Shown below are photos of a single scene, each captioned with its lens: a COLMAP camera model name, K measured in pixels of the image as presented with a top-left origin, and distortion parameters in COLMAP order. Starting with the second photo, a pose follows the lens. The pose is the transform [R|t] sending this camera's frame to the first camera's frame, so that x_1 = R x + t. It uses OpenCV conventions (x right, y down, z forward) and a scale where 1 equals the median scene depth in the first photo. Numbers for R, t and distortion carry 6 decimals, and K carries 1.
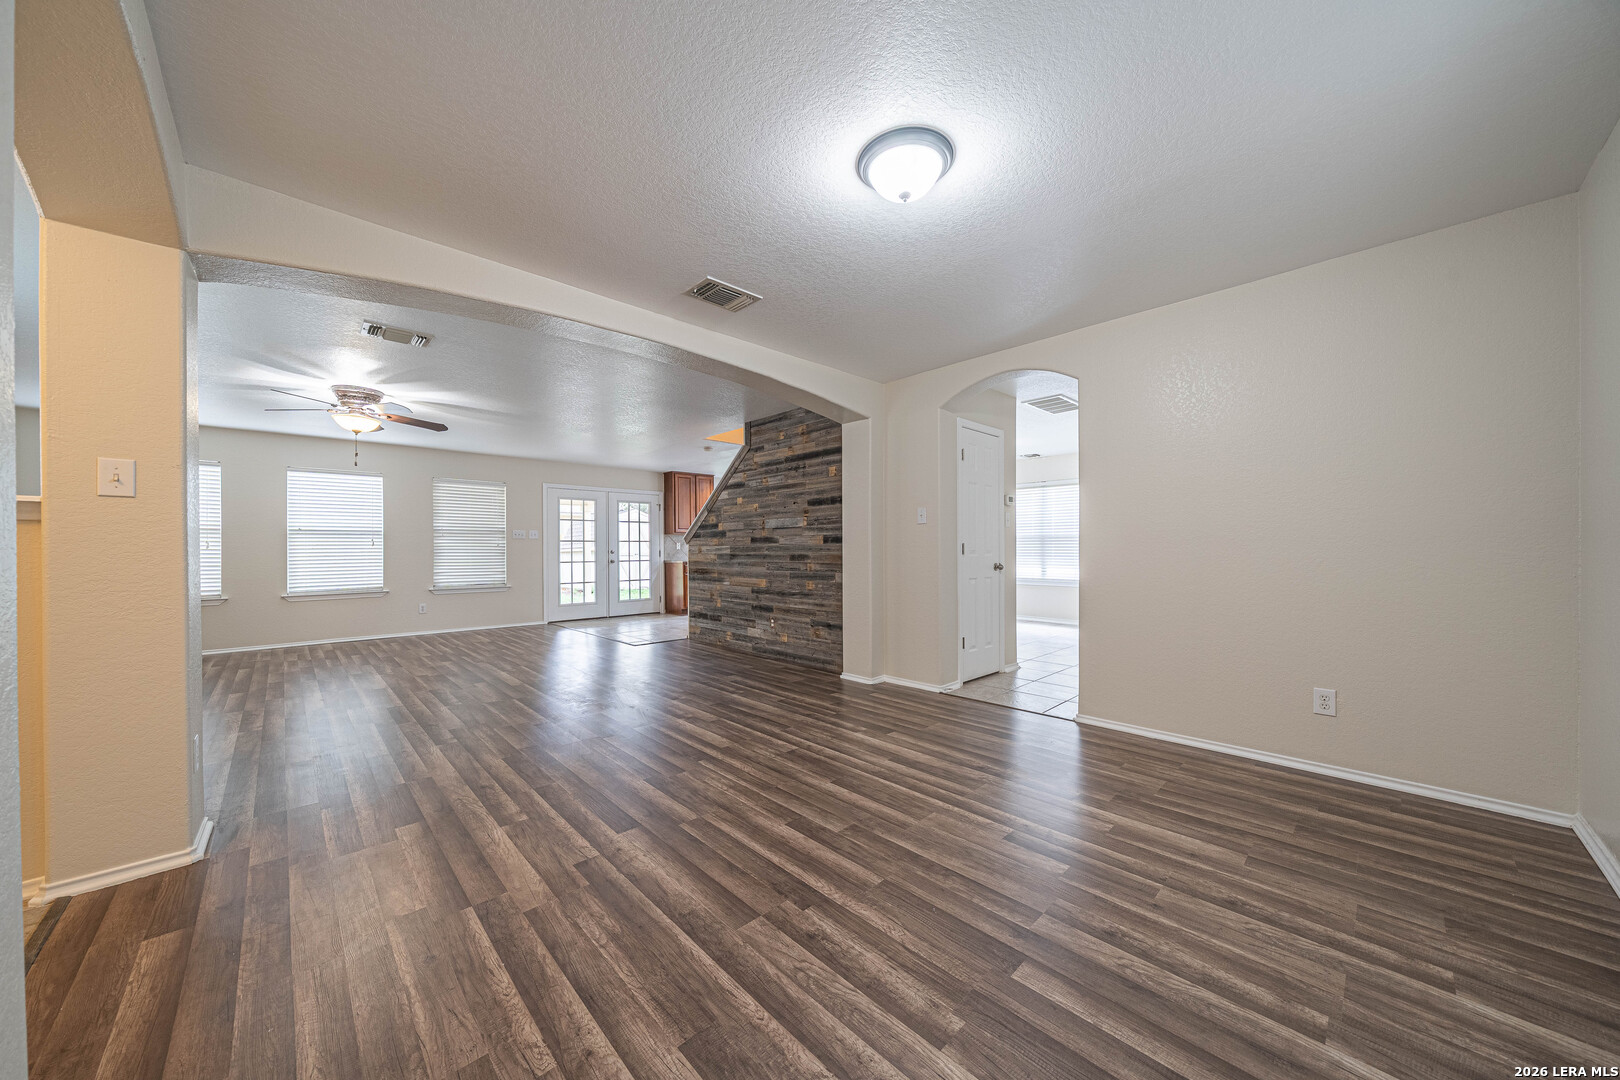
lens RADIAL K [[555.0, 0, 800.8], [0, 555.0, 551.9], [0, 0, 1]] dist [-0.001071, -0.000061]
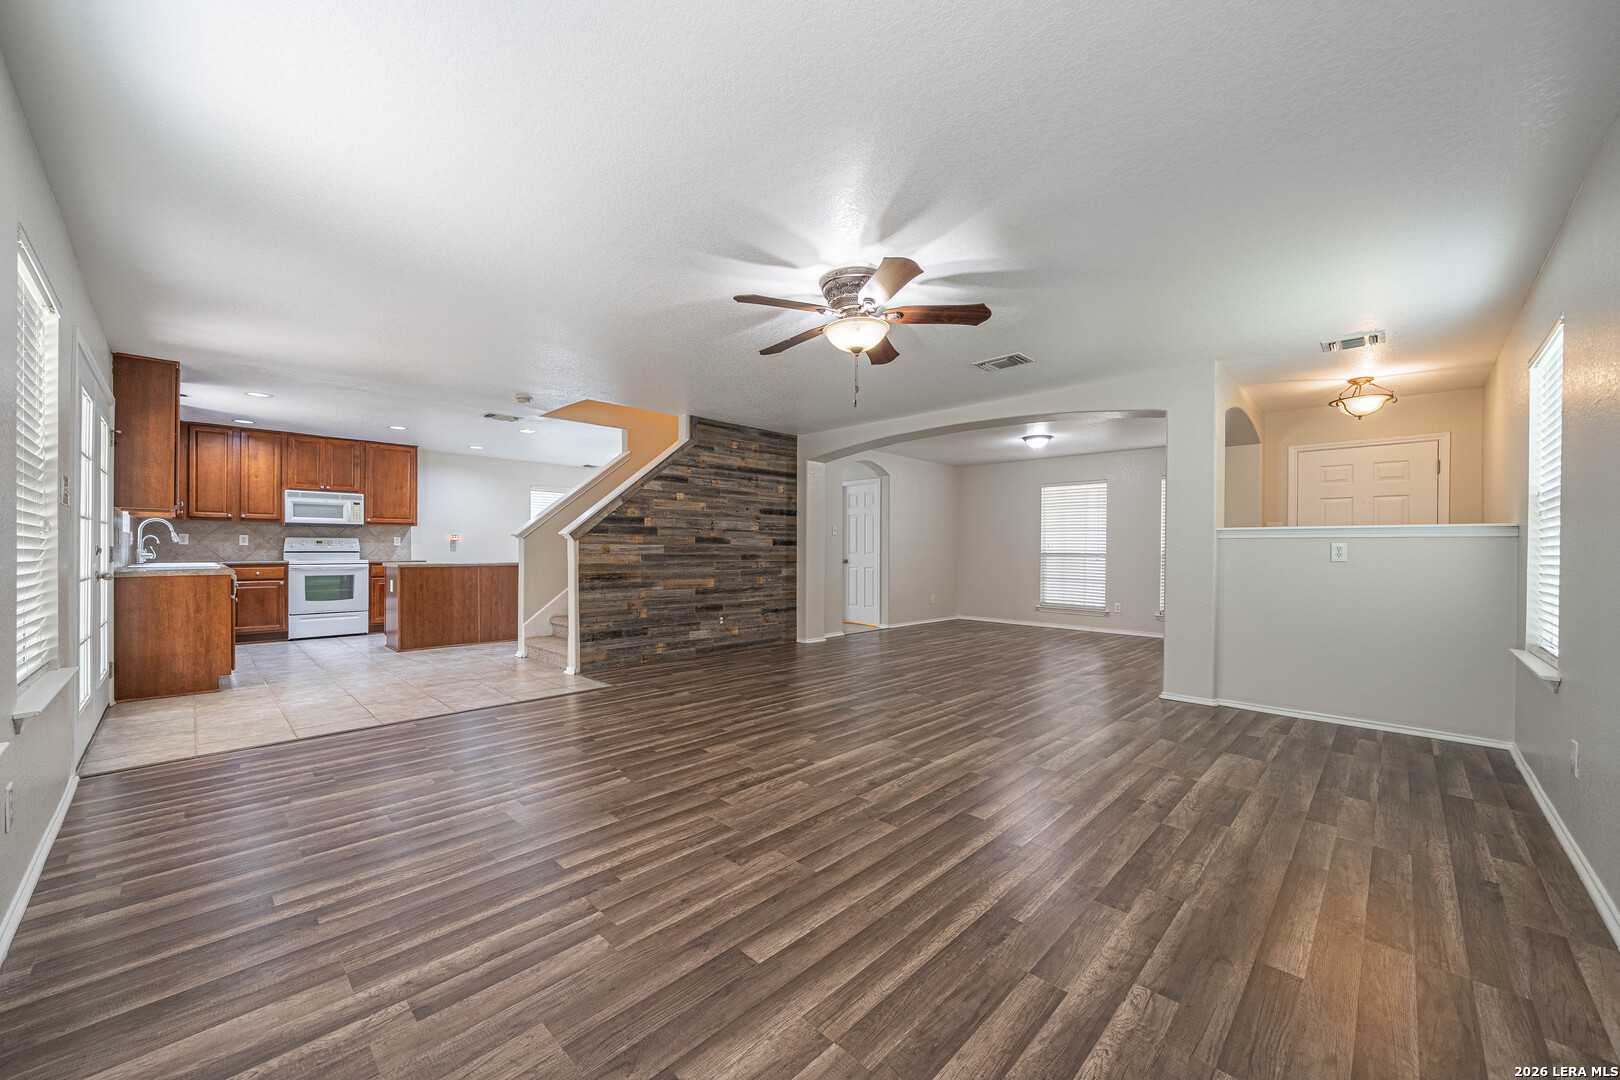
lens RADIAL K [[611.3, 0, 795.2], [0, 611.3, 552.5], [0, 0, 1]] dist [-0.000458, -0.000107]
pose [[-0.035980, 0.000270, 0.999352, -1.316937], [-0.003013, 0.999995, -0.000379, 0.000720], [-0.999348, -0.003024, -0.035979, 0.986893]]
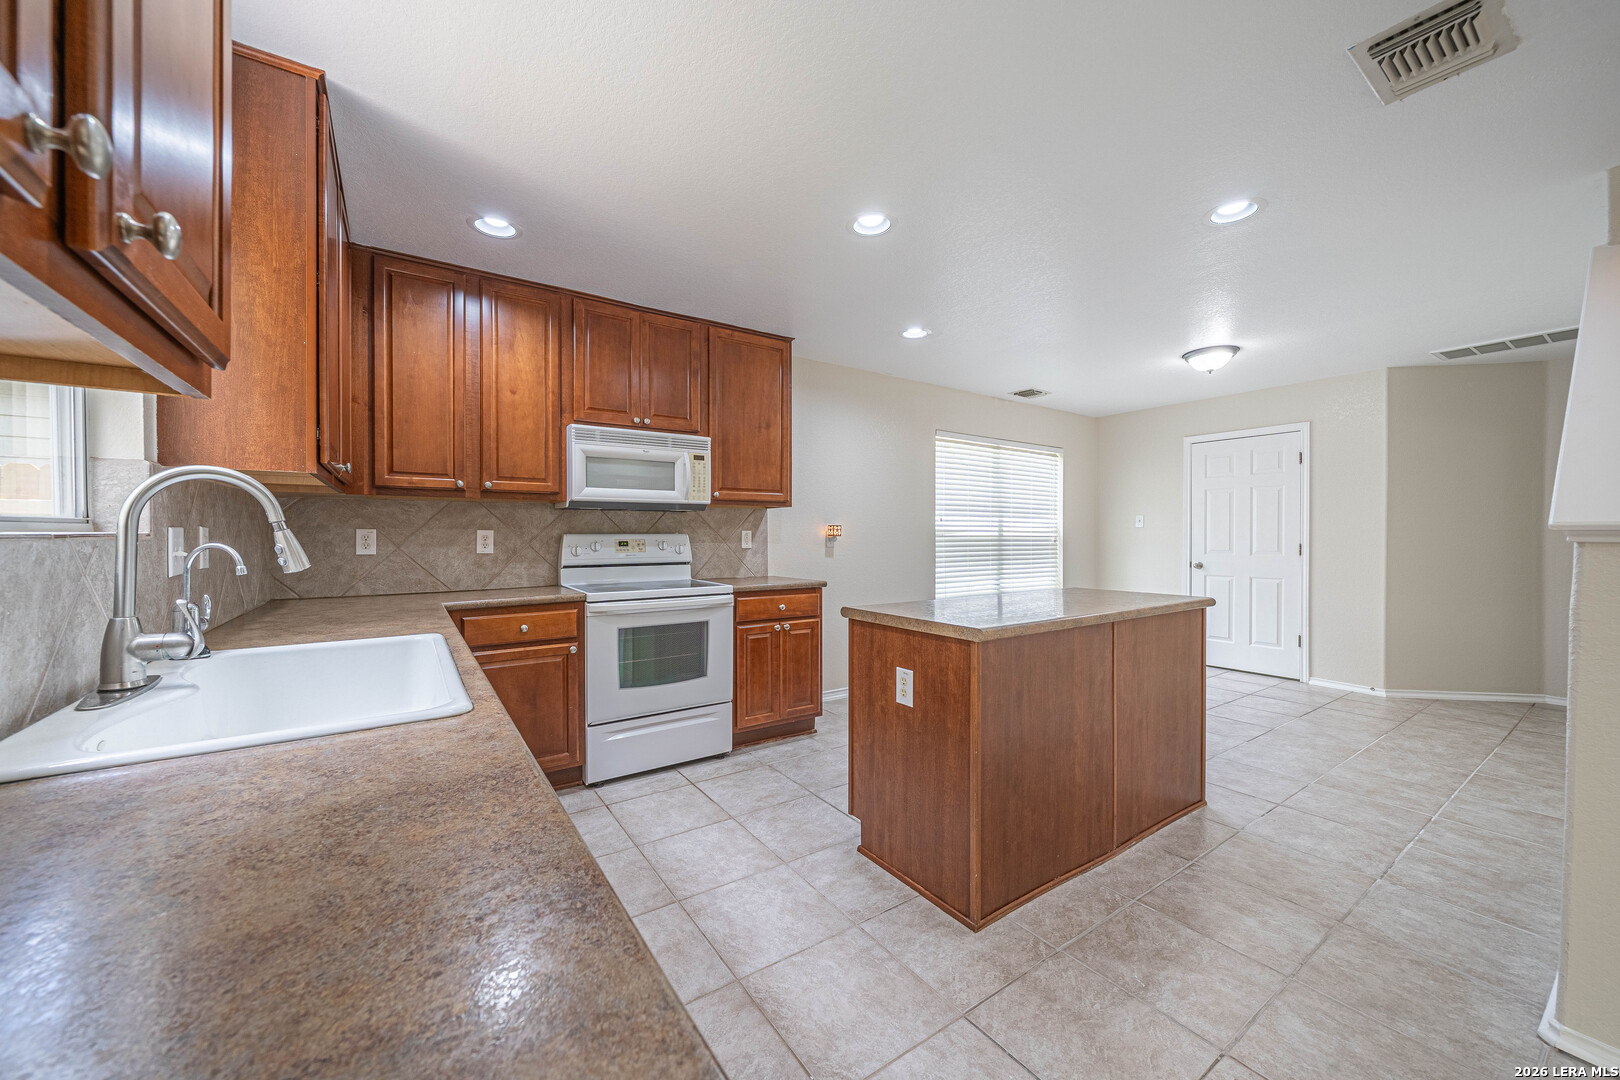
lens RADIAL K [[599.5, 0, 798.0], [0, 599.5, 539.9], [0, 0, 1]] dist [-0.001183, -0.000046]
pose [[0.161342, -0.003733, 0.986891, -0.420585], [0.002278, 0.999992, 0.003410, -0.027672], [-0.986896, 0.001698, 0.161349, 1.788117]]
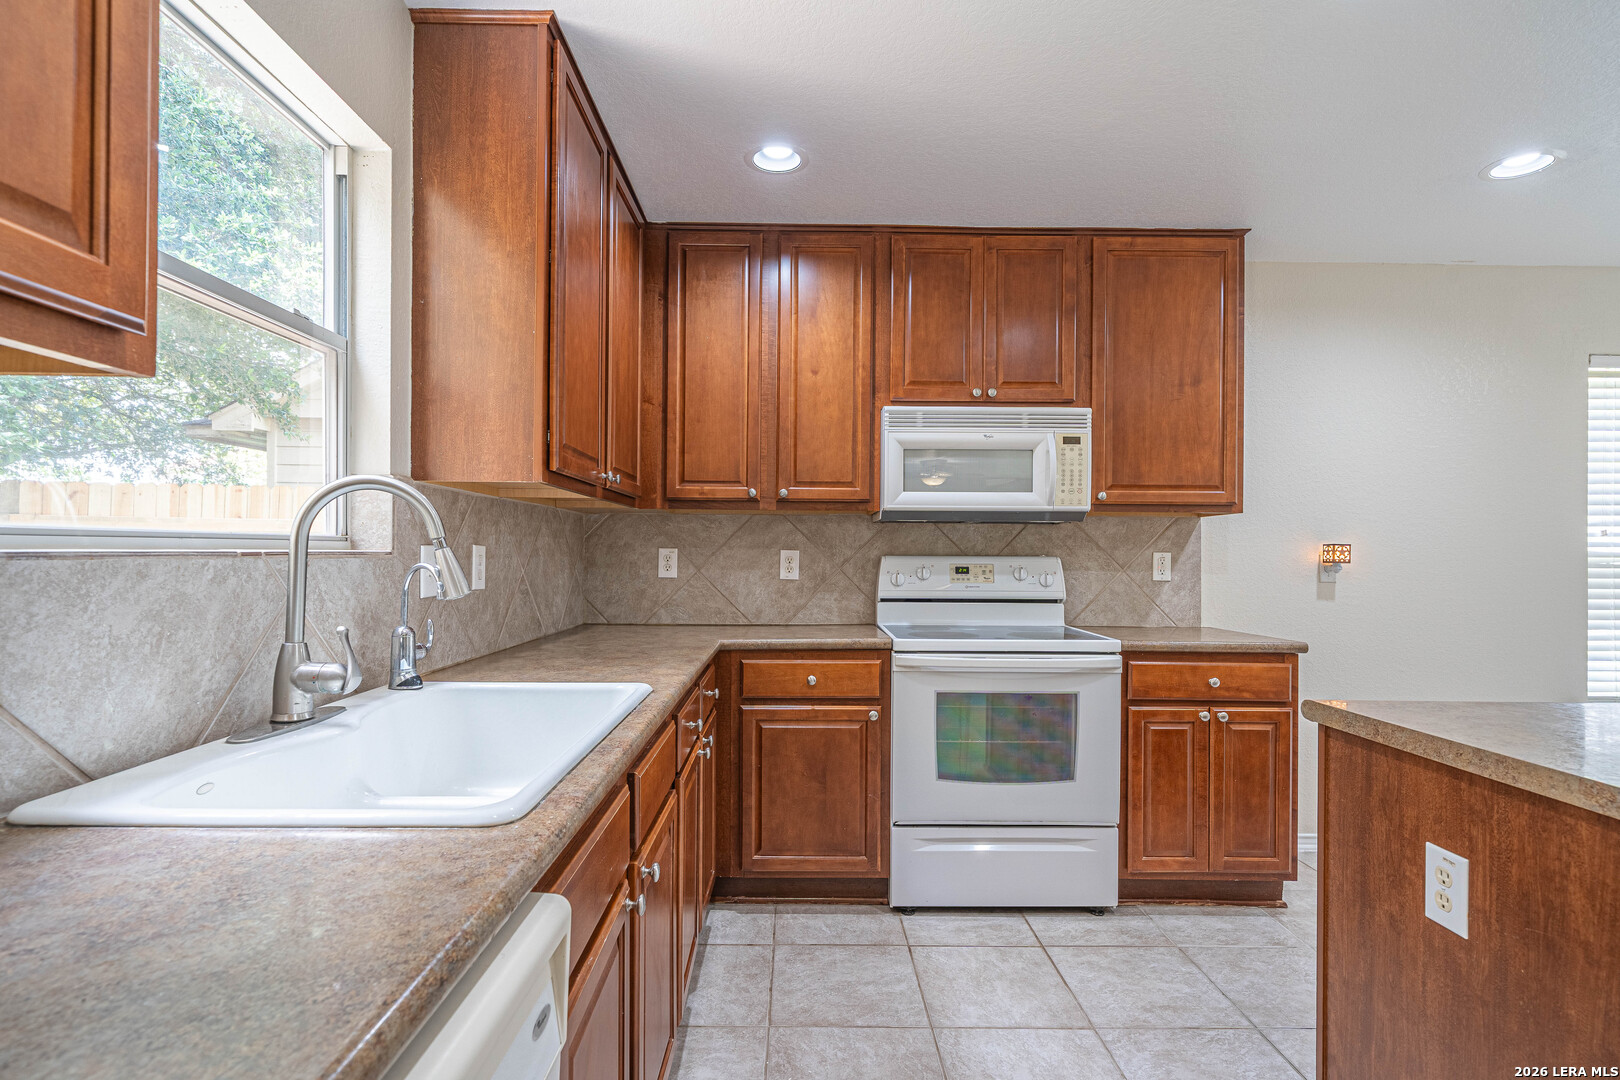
lens RADIAL K [[780.3, 0, 801.1], [0, 780.3, 552.5], [0, 0, 1]] dist [0.001663, -0.000693]
pose [[0.677251, 0.013294, 0.735632, -0.329961], [-0.009725, 0.999911, -0.009117, -0.028638], [-0.735688, -0.000979, 0.677320, 1.765675]]
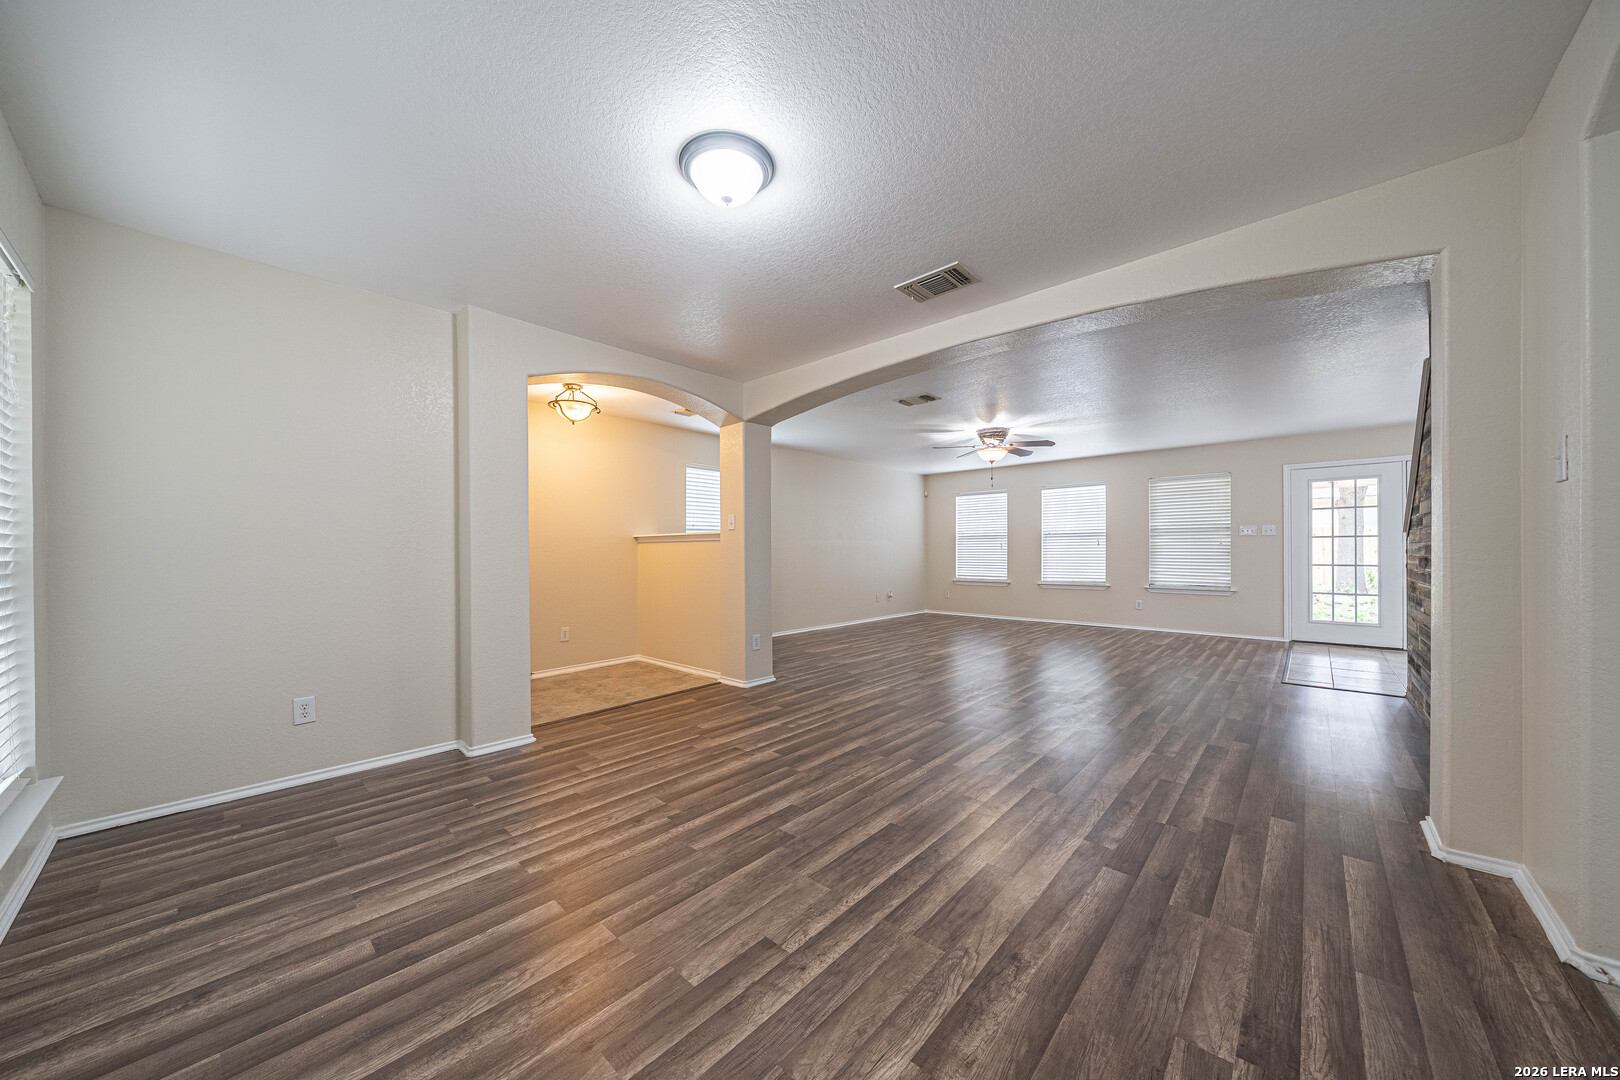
lens RADIAL K [[555.0, 0, 800.8], [0, 555.0, 551.9], [0, 0, 1]] dist [-0.001071, -0.000061]
pose [[0.068178, 0.005950, -0.997655, 0.456956], [-0.000635, 0.999982, 0.005920, -0.005460], [0.997673, 0.000230, 0.068180, 0.406565]]
